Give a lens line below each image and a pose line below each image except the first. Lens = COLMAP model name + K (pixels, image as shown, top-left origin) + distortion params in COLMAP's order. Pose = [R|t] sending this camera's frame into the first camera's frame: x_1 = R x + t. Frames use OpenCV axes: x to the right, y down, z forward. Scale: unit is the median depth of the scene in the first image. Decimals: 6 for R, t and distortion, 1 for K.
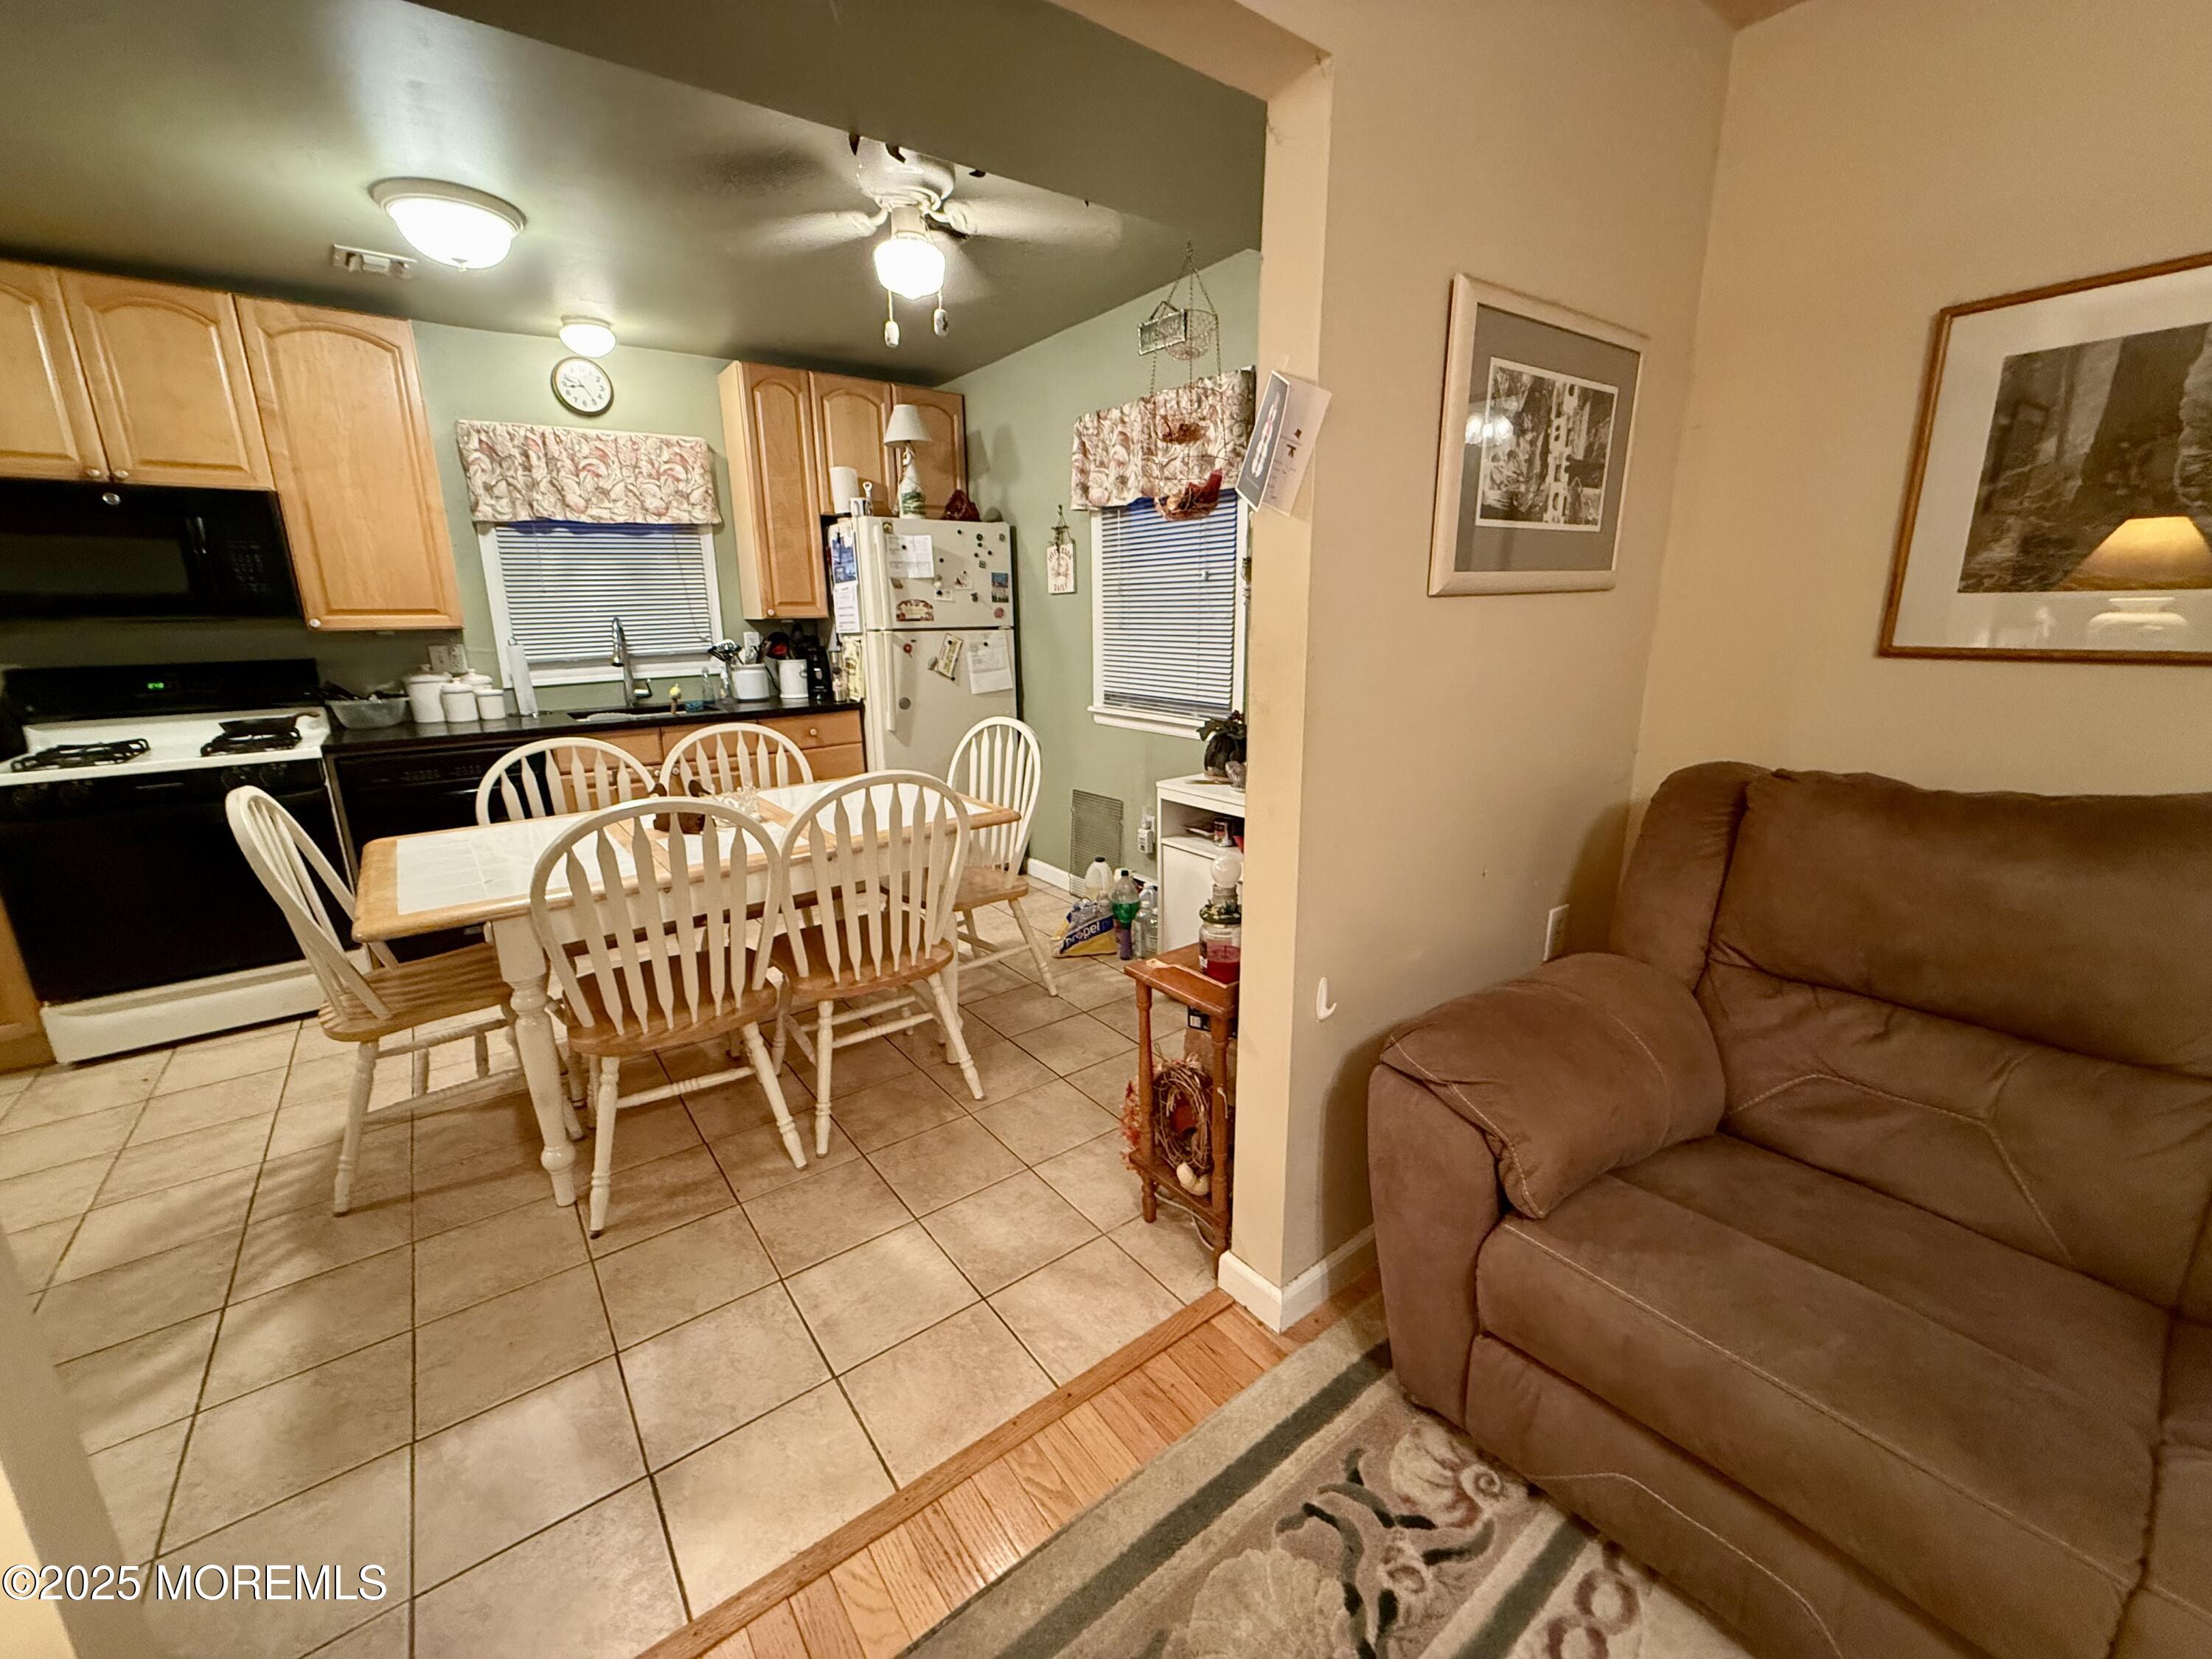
lens RADIAL K [[880.5, 0, 1100.1], [0, 880.5, 832.3], [0, 0, 1]] dist [-0.001099, 0.000112]
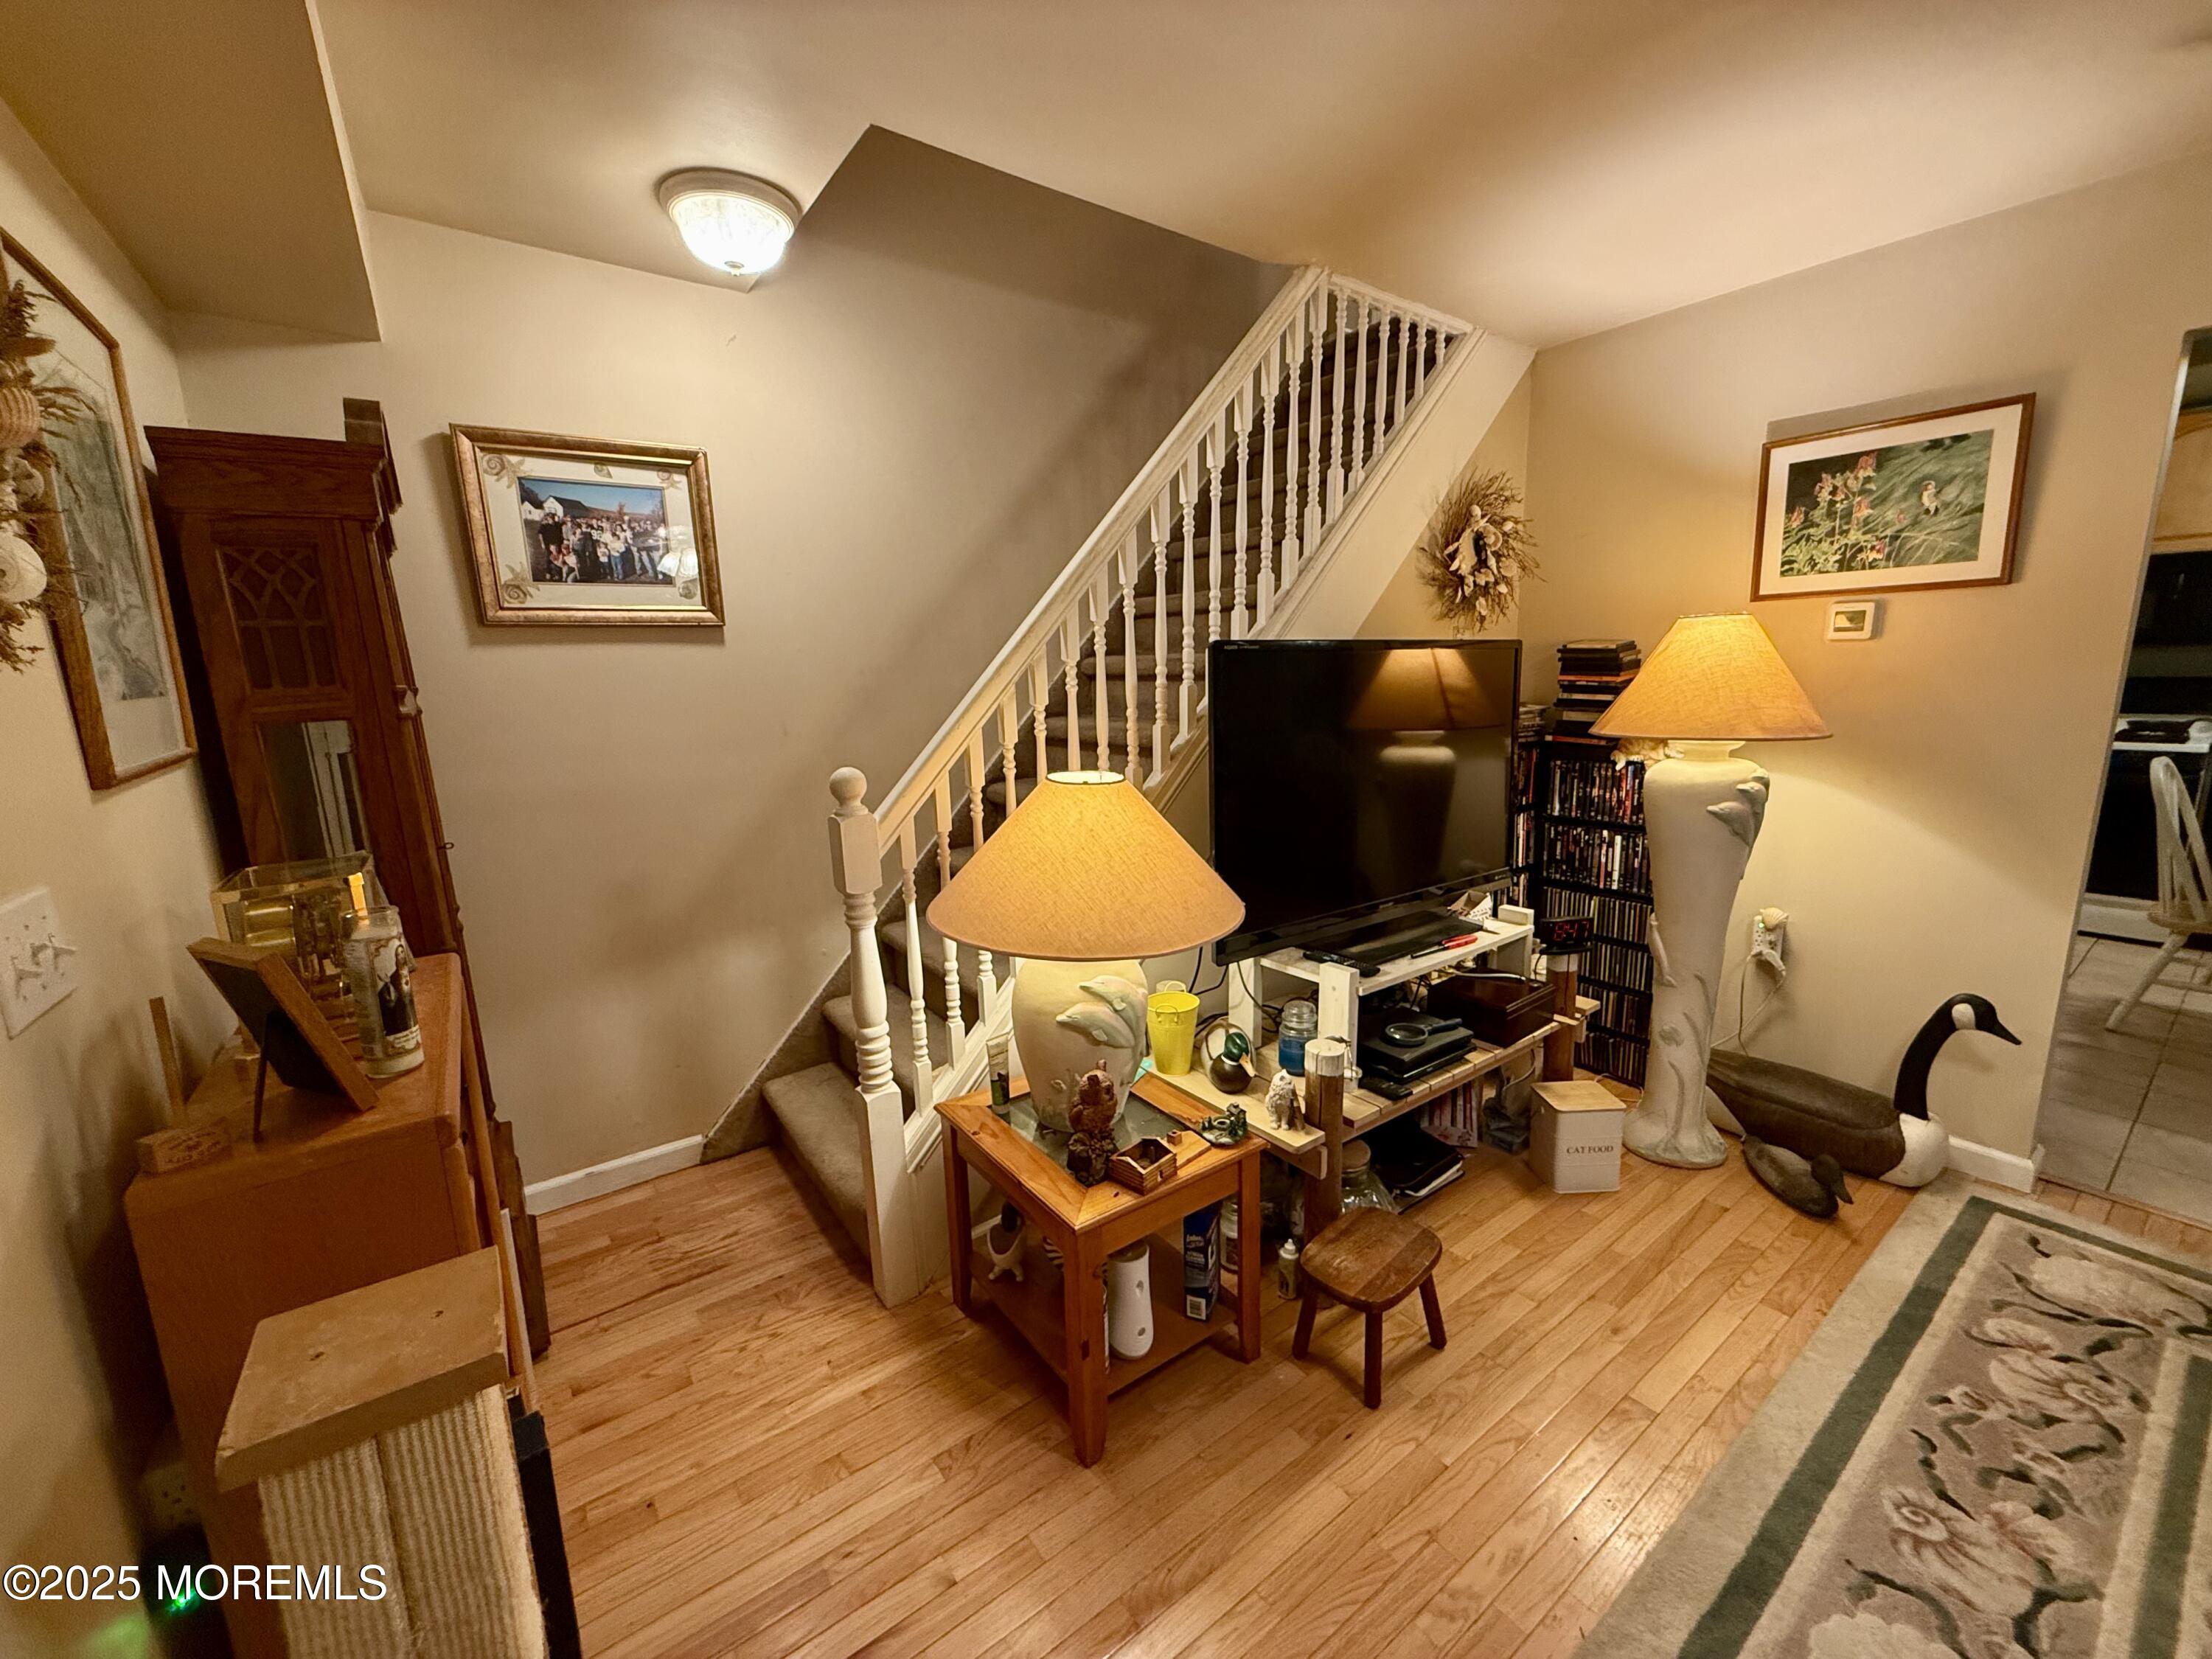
lens RADIAL K [[880.5, 0, 1104.3], [0, 880.5, 831.0], [0, 0, 1]] dist [-0.001099, 0.000112]
pose [[-0.013800, 0.202129, -0.979262, 0.383858], [-0.216837, 0.955444, 0.200269, 0.105166], [0.976110, 0.215104, 0.030644, -0.538618]]
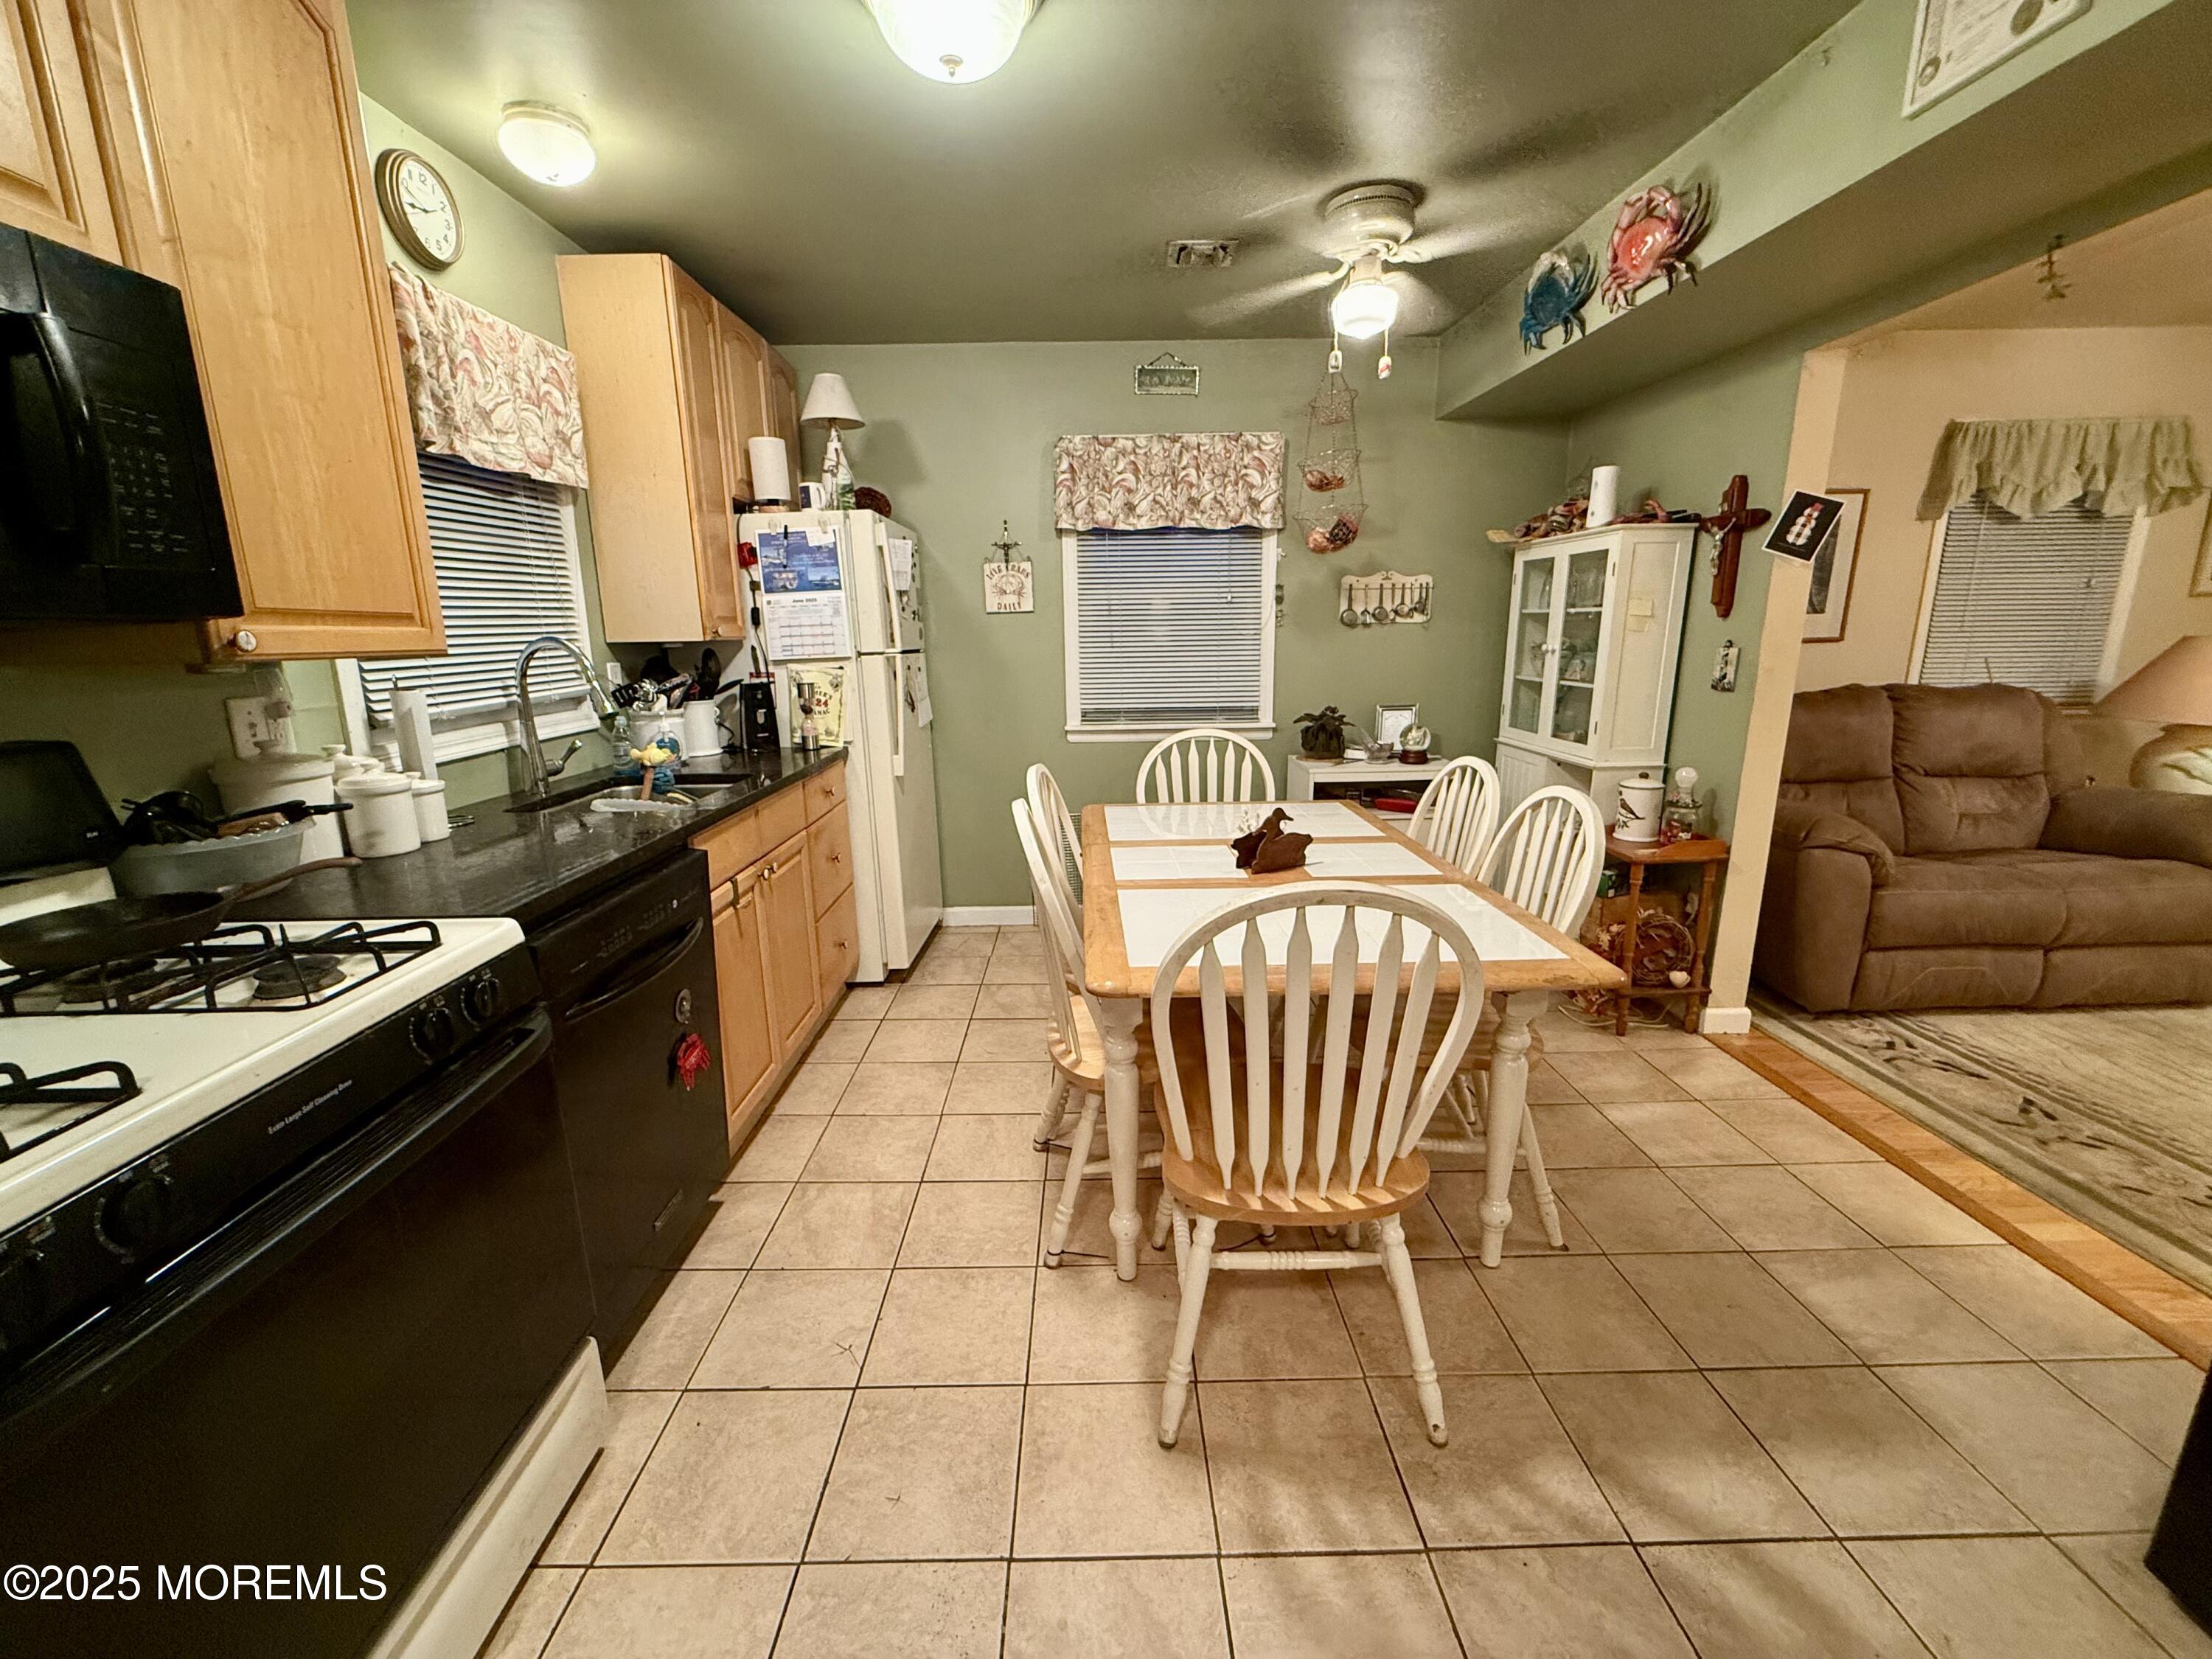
lens RADIAL K [[880.5, 0, 1097.4], [0, 880.5, 832.9], [0, 0, 1]] dist [-0.001099, 0.000112]
pose [[0.594135, -0.174642, 0.785177, -0.929594], [0.205750, 0.976667, 0.061546, -0.092829], [-0.777606, 0.124983, 0.616205, 0.441395]]
